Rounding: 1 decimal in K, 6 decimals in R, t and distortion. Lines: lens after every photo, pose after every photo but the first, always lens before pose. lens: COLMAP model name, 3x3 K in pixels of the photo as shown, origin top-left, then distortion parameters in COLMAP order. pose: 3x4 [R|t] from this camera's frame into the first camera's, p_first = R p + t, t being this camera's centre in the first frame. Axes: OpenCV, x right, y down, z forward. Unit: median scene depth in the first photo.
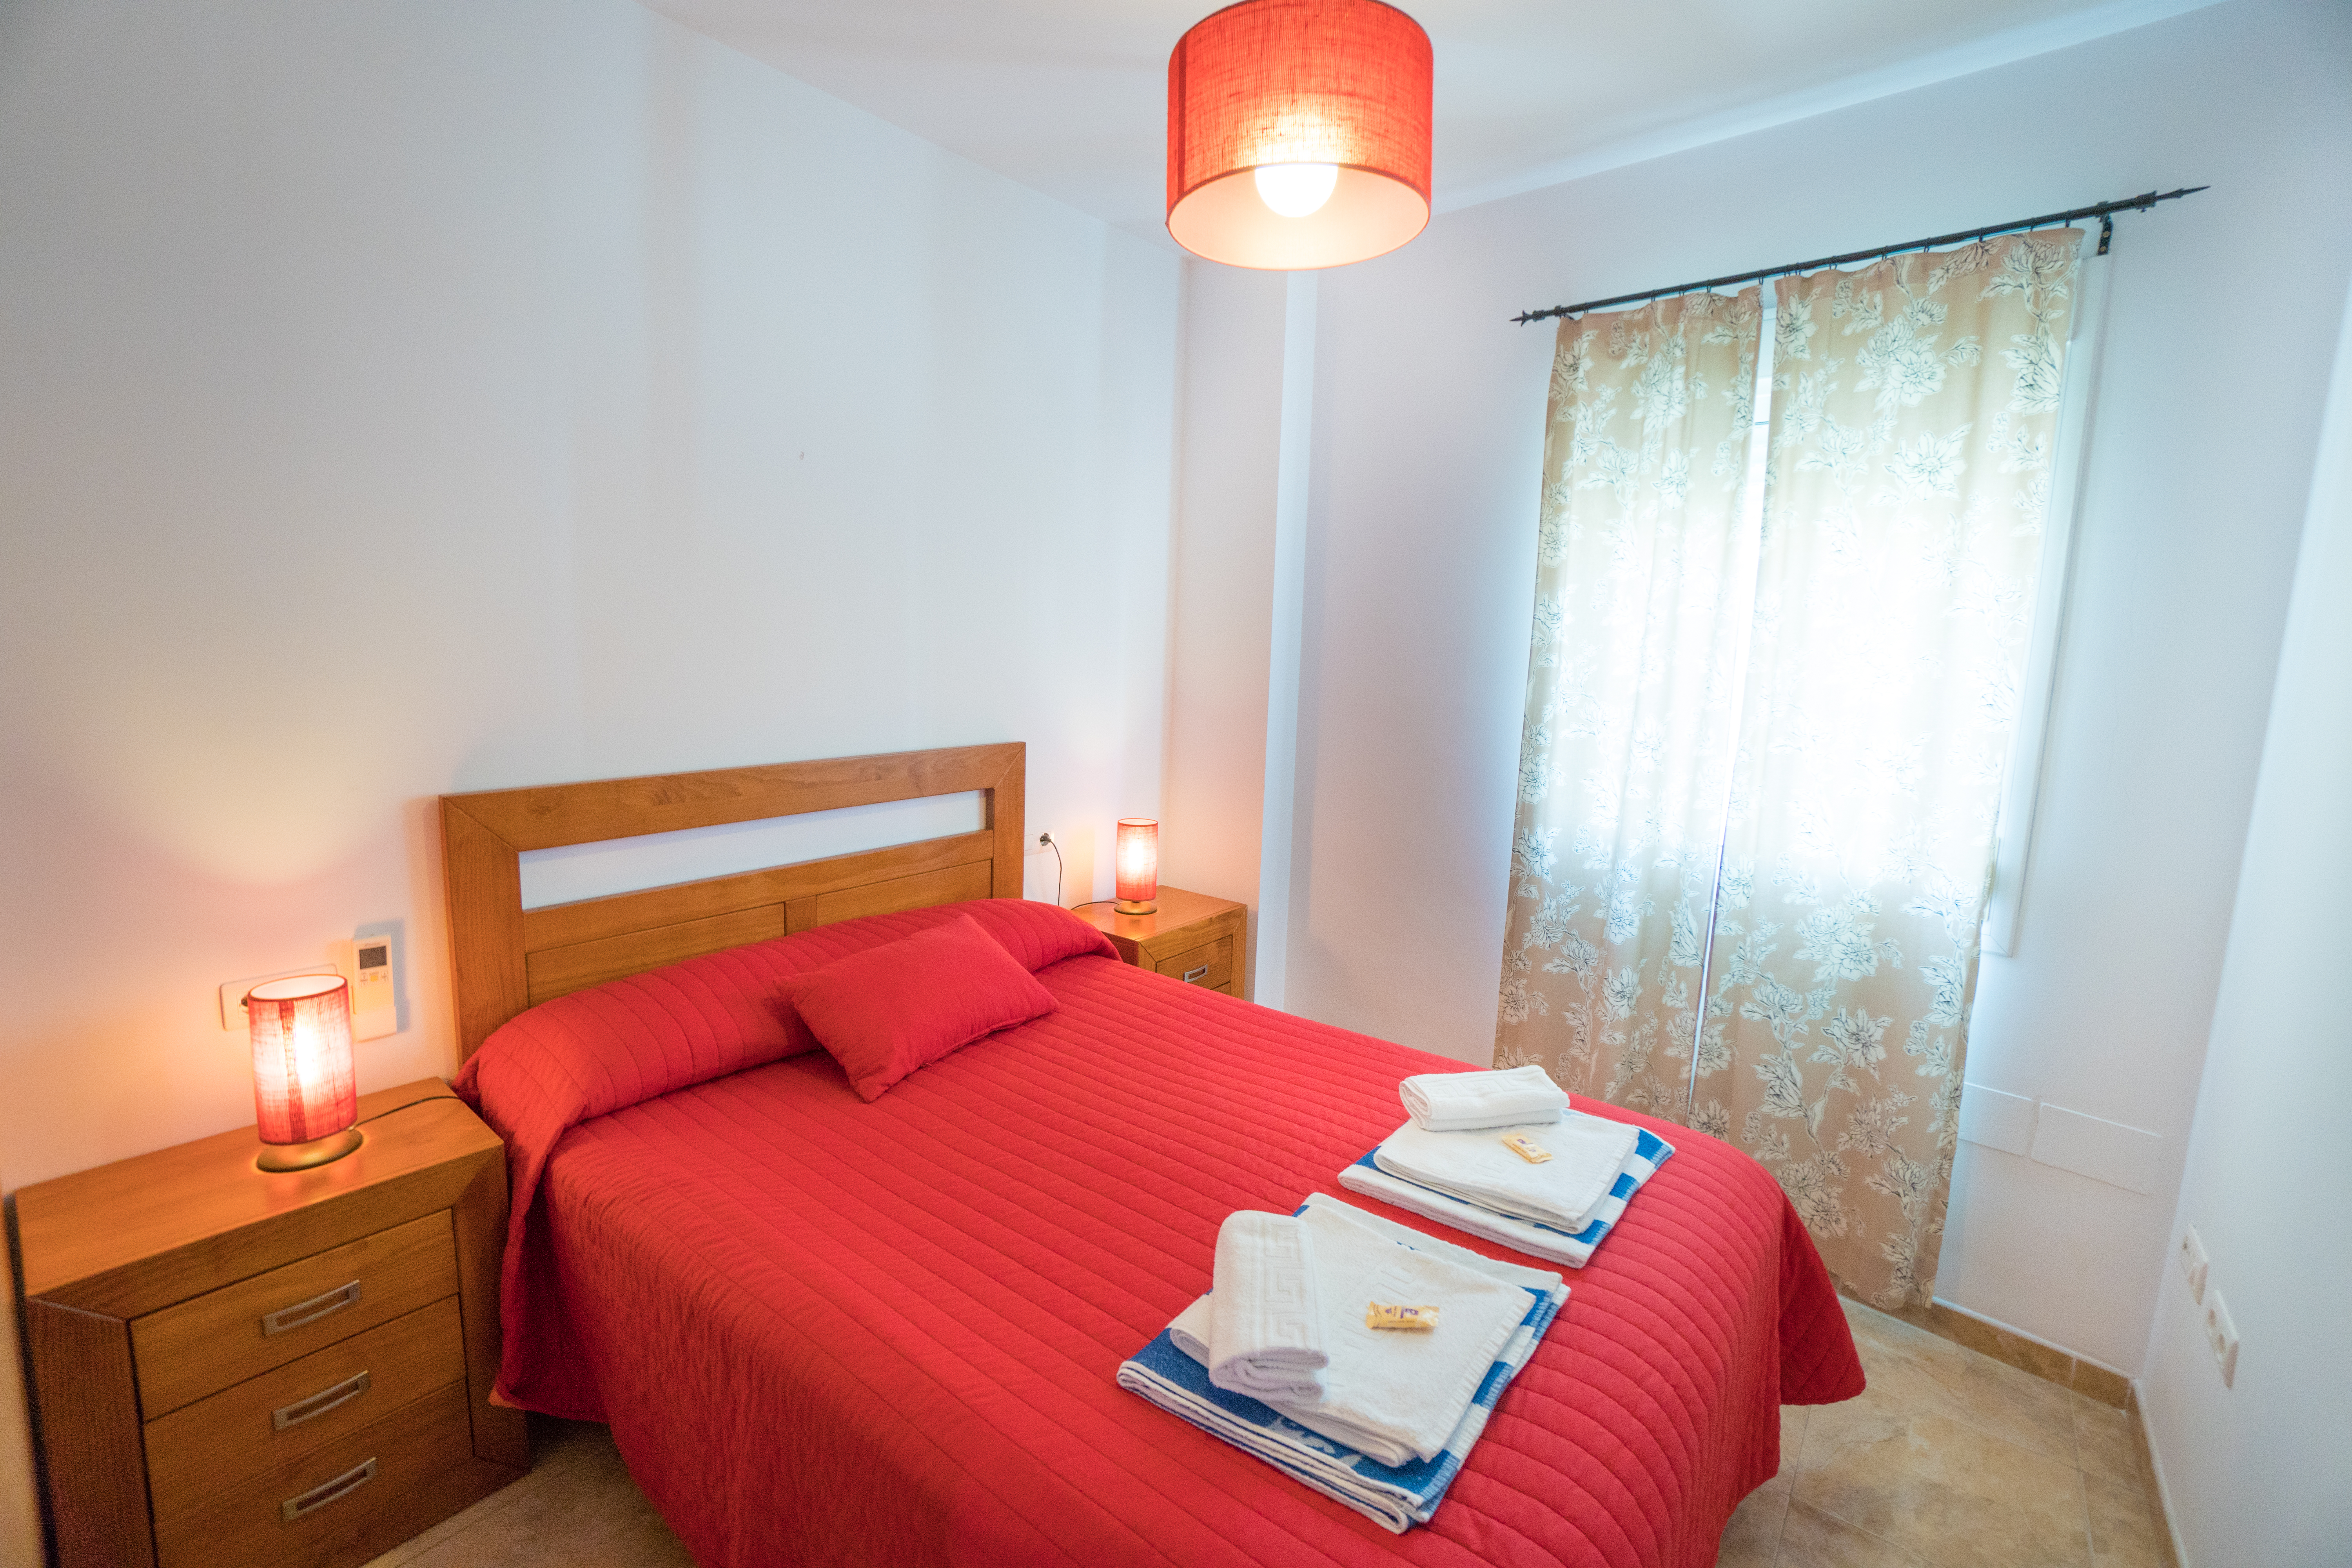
lens RADIAL K [[1030.2, 0, 1178.4], [0, 1030.2, 767.3], [0, 0, 1]] dist [-0.068580, 0.024806]
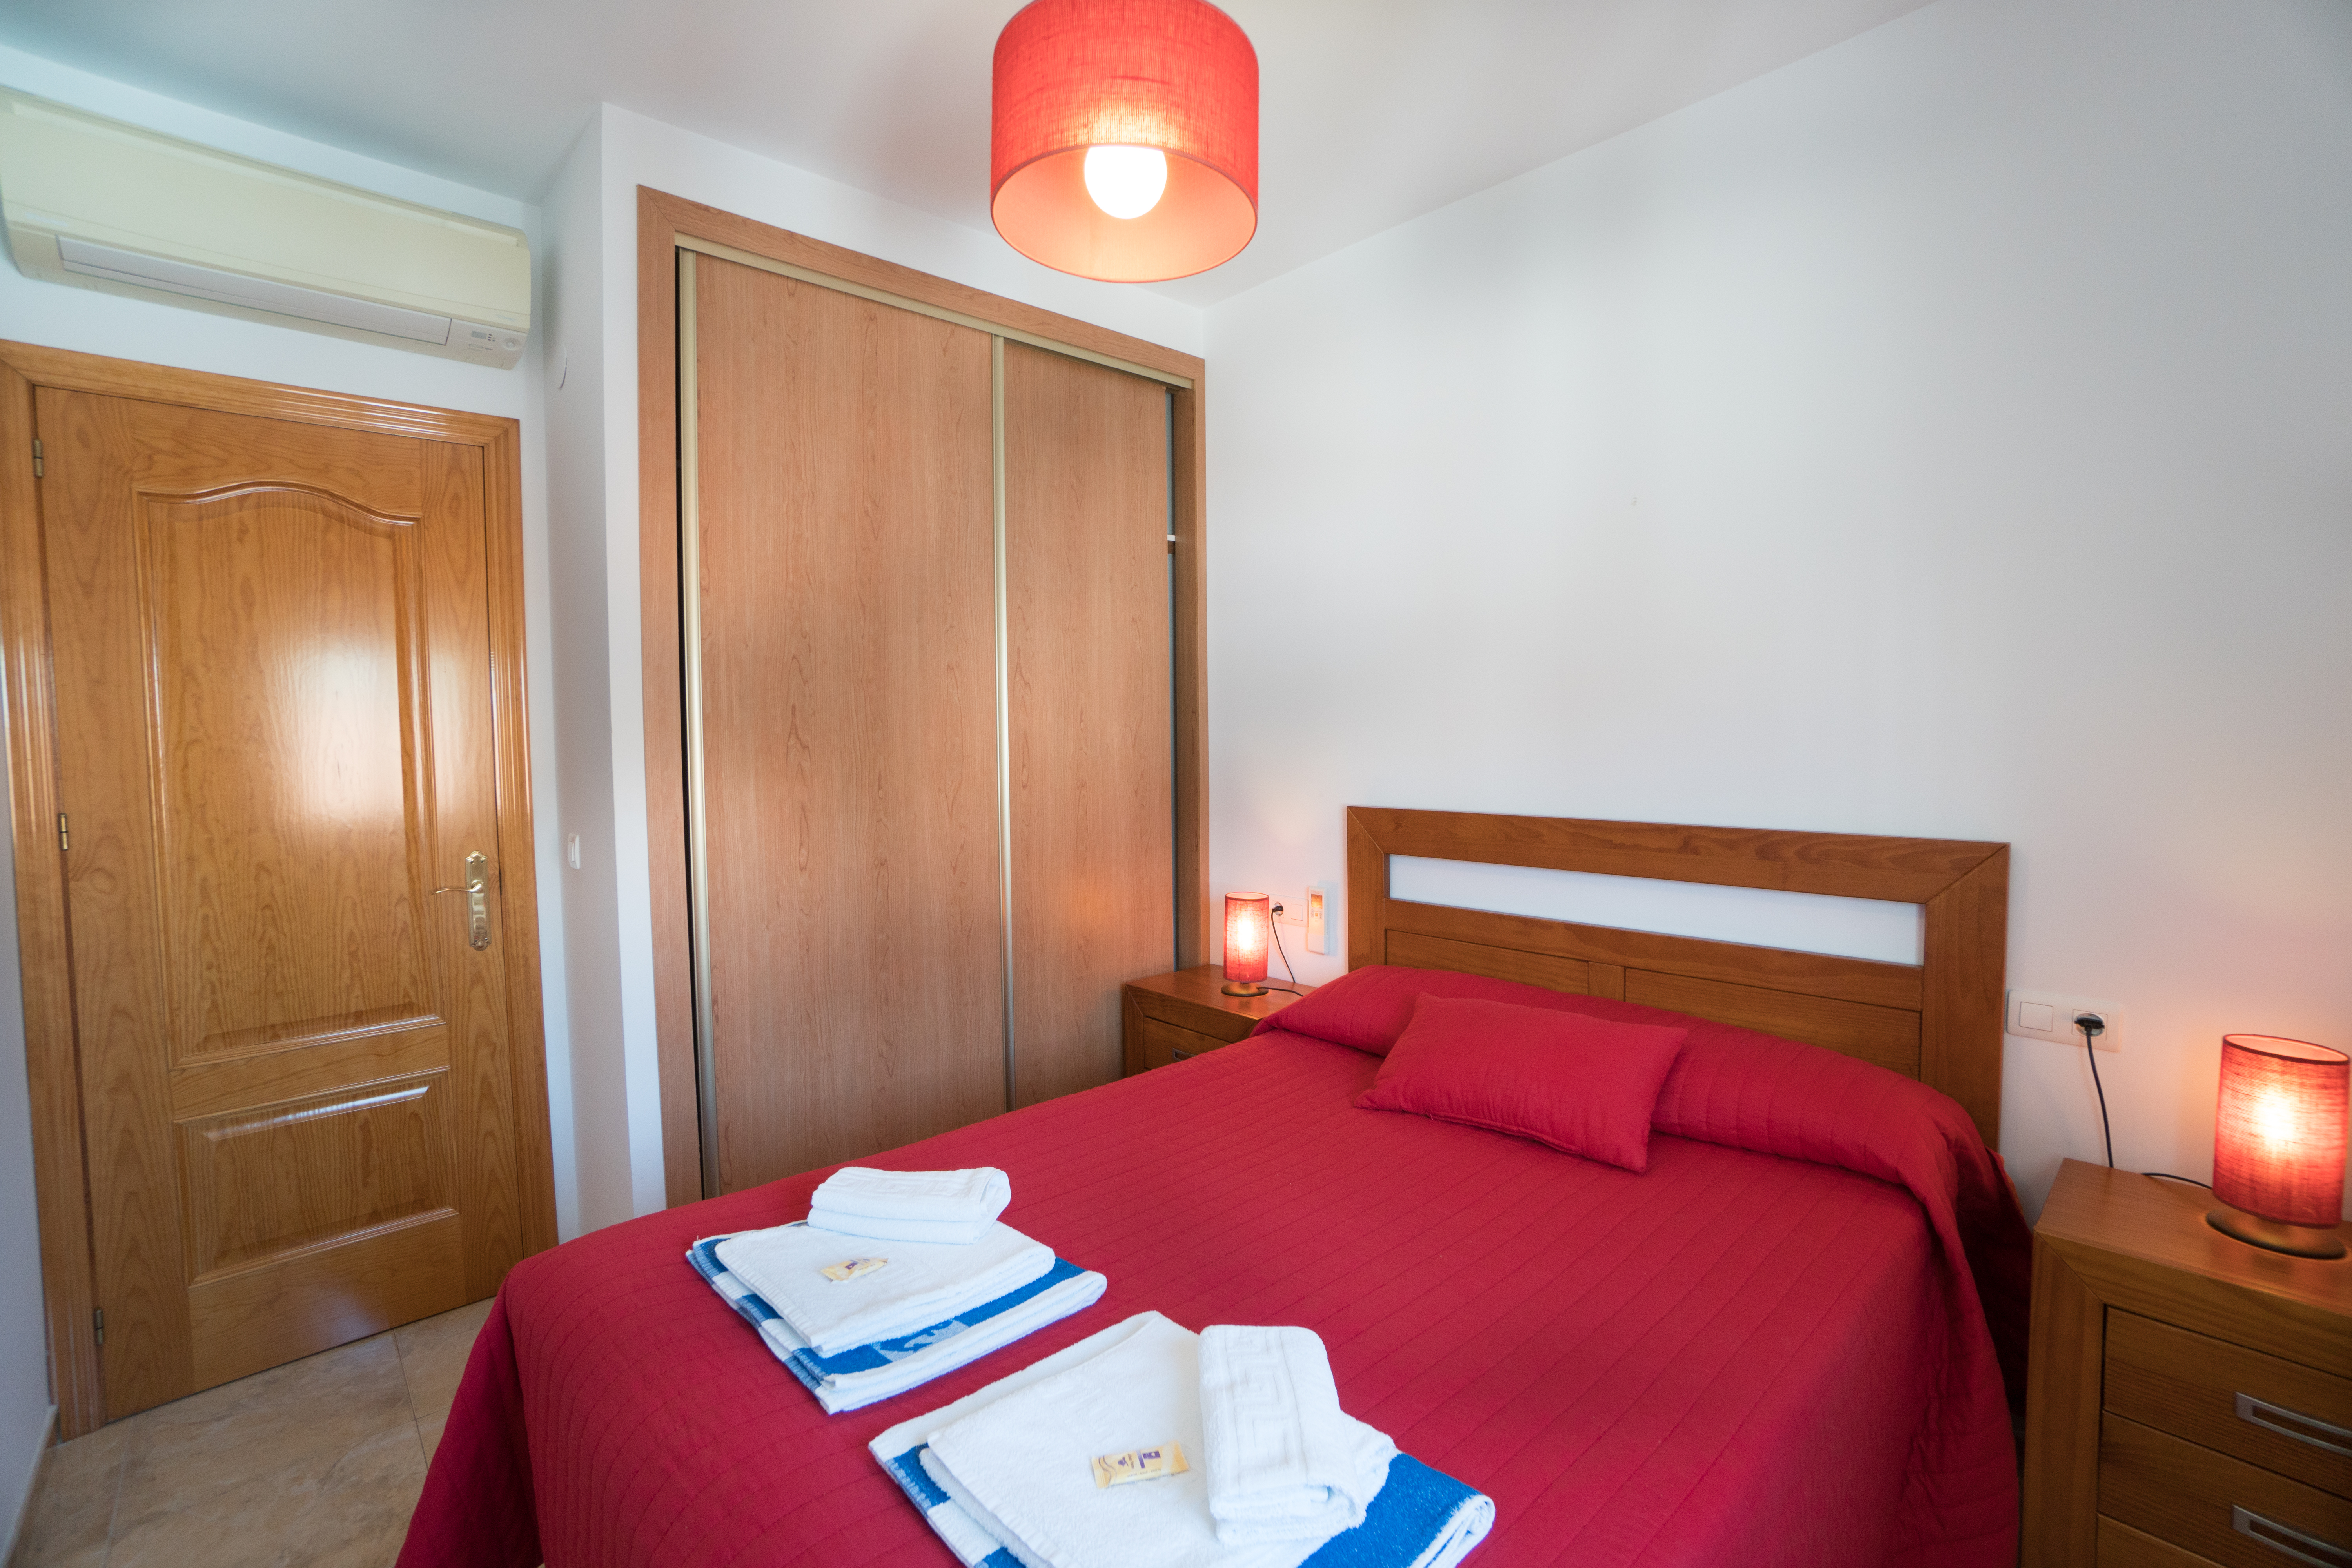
lens RADIAL K [[1030.2, 0, 1178.4], [0, 1030.2, 767.3], [0, 0, 1]] dist [-0.068580, 0.024806]
pose [[-0.155713, 0.001421, -0.987801, 0.760279], [-0.130966, 0.991141, 0.022071, -0.026241], [0.979082, 0.132805, -0.154147, 0.891022]]
